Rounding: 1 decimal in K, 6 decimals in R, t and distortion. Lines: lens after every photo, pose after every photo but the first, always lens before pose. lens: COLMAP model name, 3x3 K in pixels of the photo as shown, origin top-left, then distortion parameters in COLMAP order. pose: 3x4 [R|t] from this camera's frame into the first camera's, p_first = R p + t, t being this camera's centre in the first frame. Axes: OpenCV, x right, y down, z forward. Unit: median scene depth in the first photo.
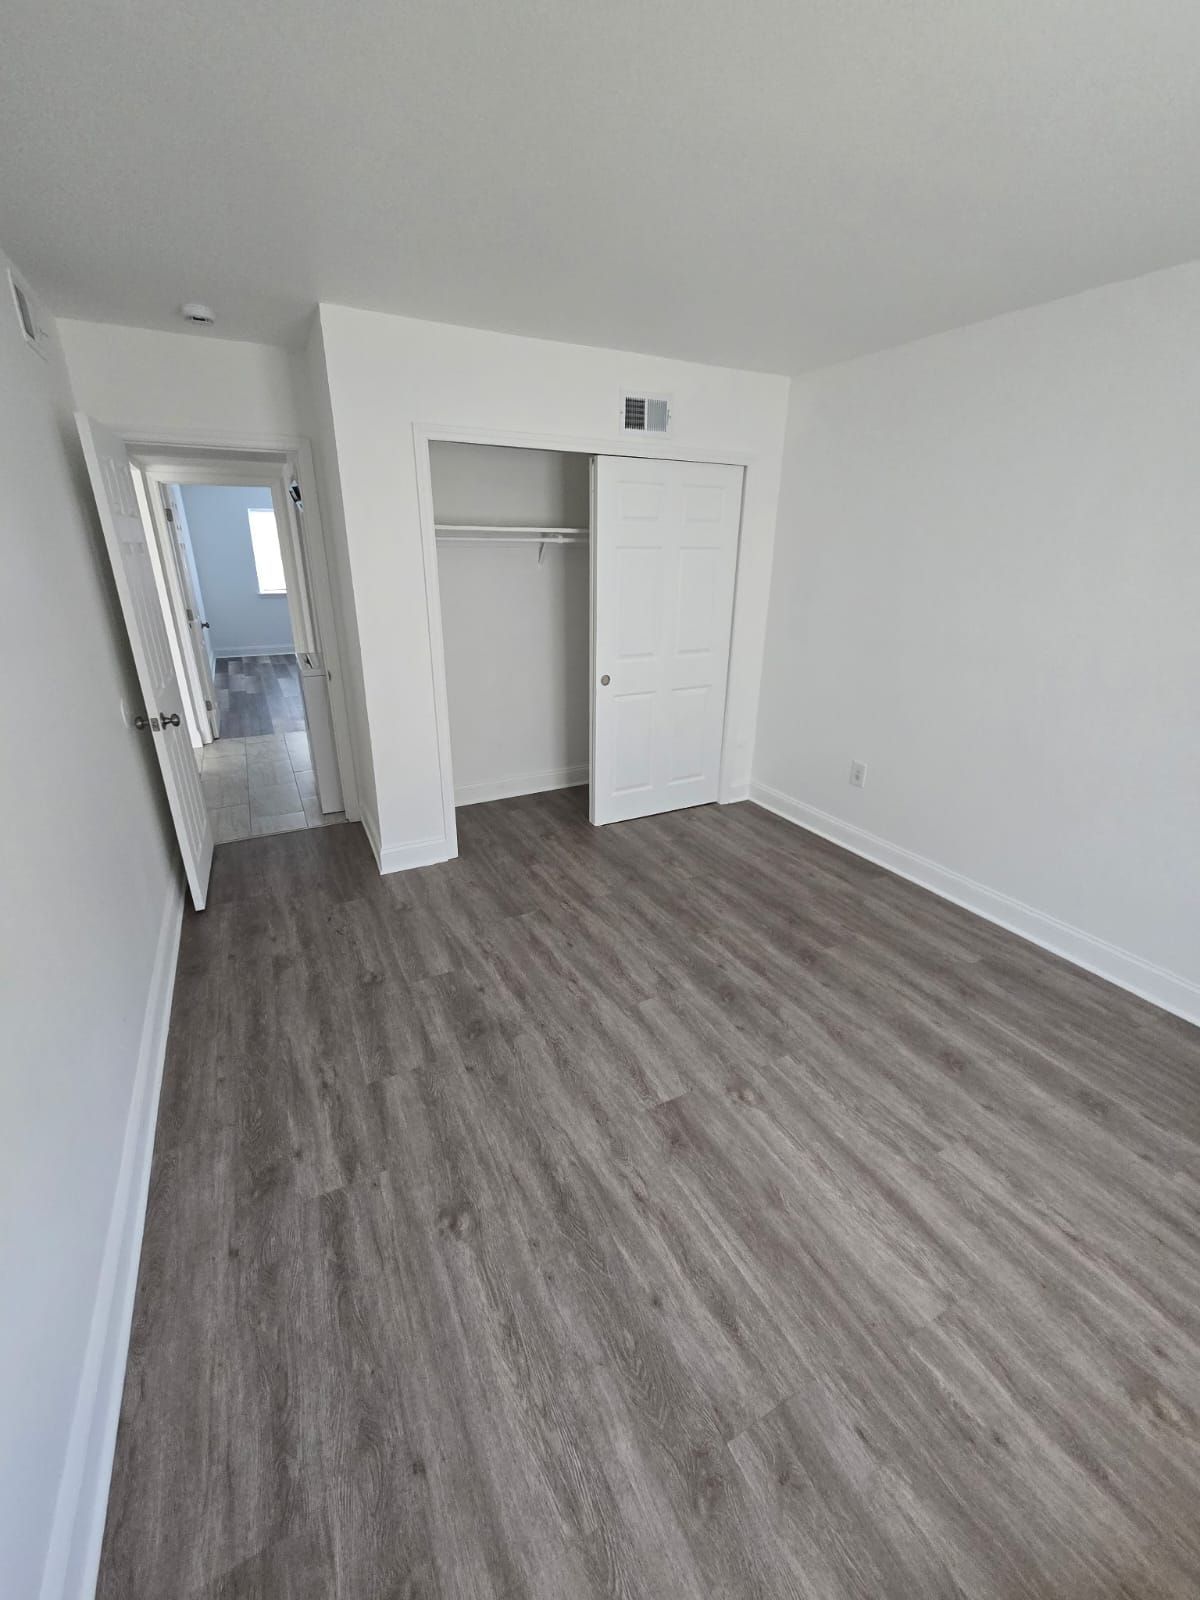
lens RADIAL K [[657.5, 0, 593.8], [0, 657.5, 799.8], [0, 0, 1]] dist [0.000735, -0.000037]
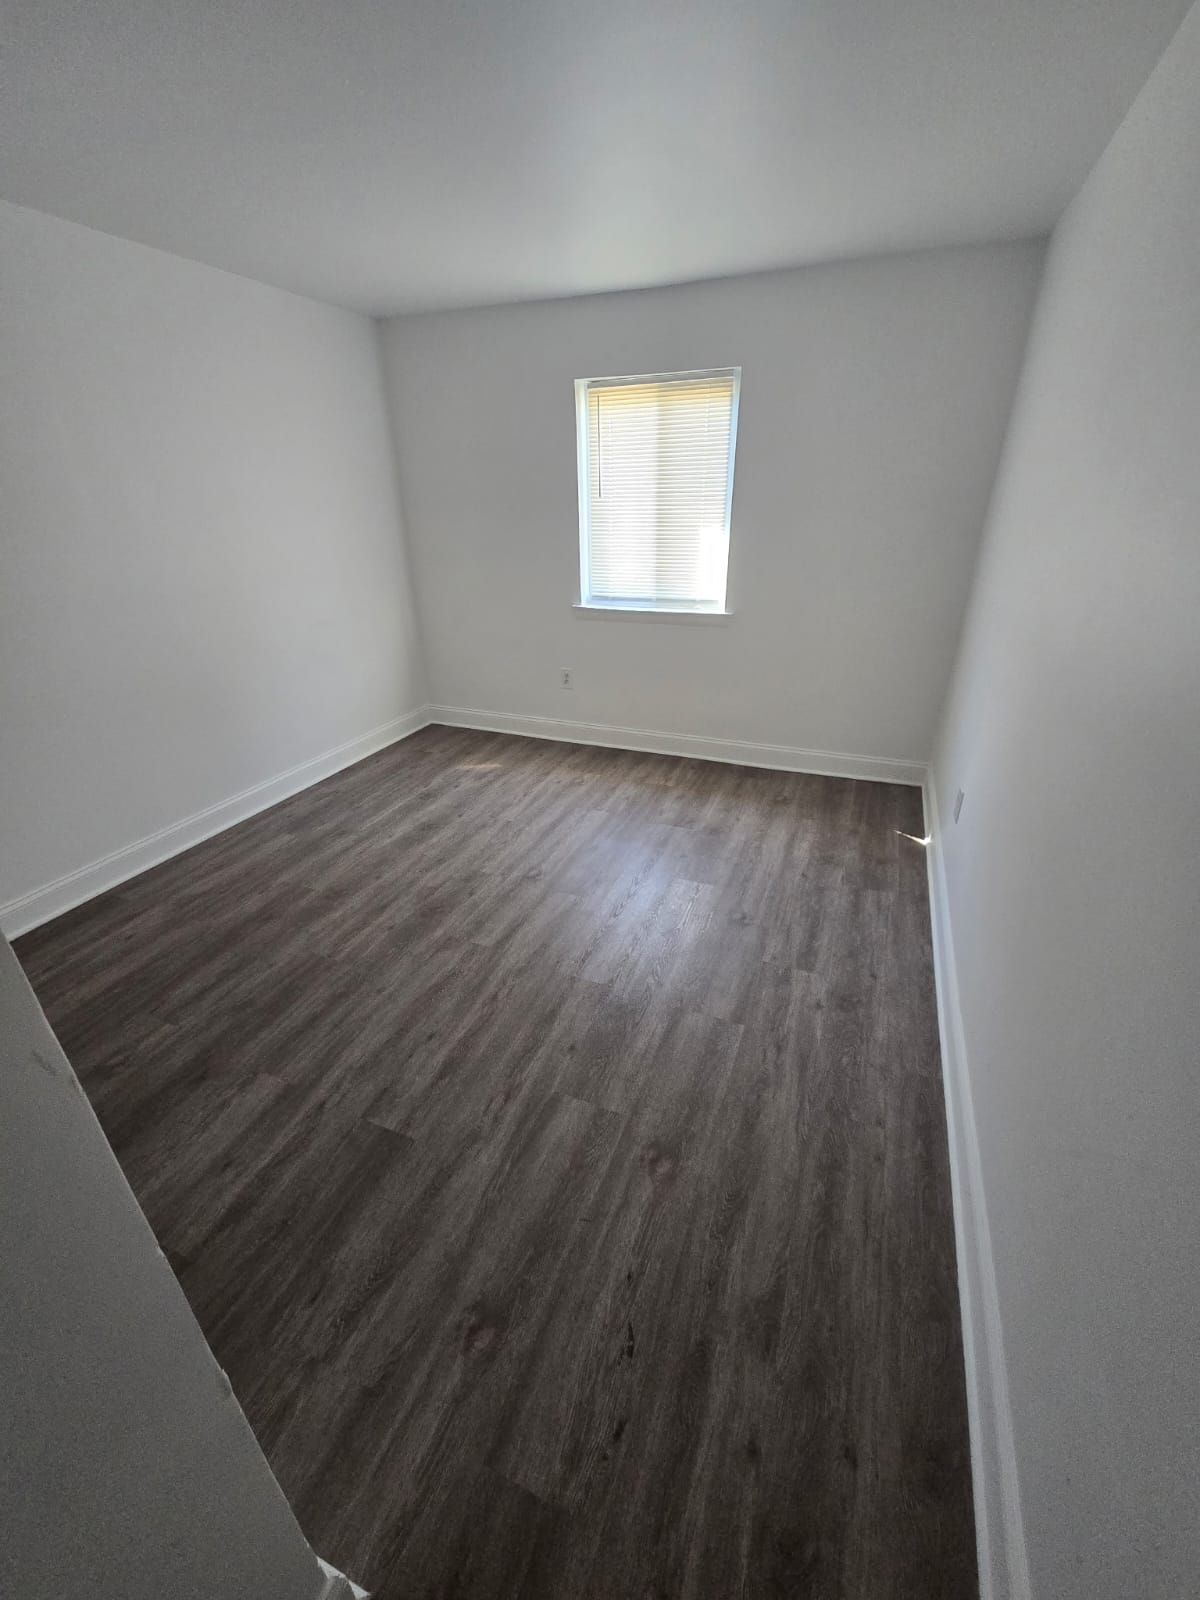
lens RADIAL K [[657.5, 0, 594.5], [0, 657.5, 797.7], [0, 0, 1]] dist [0.000735, -0.000037]
pose [[-0.644944, -0.328794, 0.689885, -0.680499], [0.282750, 0.736002, 0.615104, -0.448445], [-0.709999, 0.591773, -0.381714, 1.170323]]
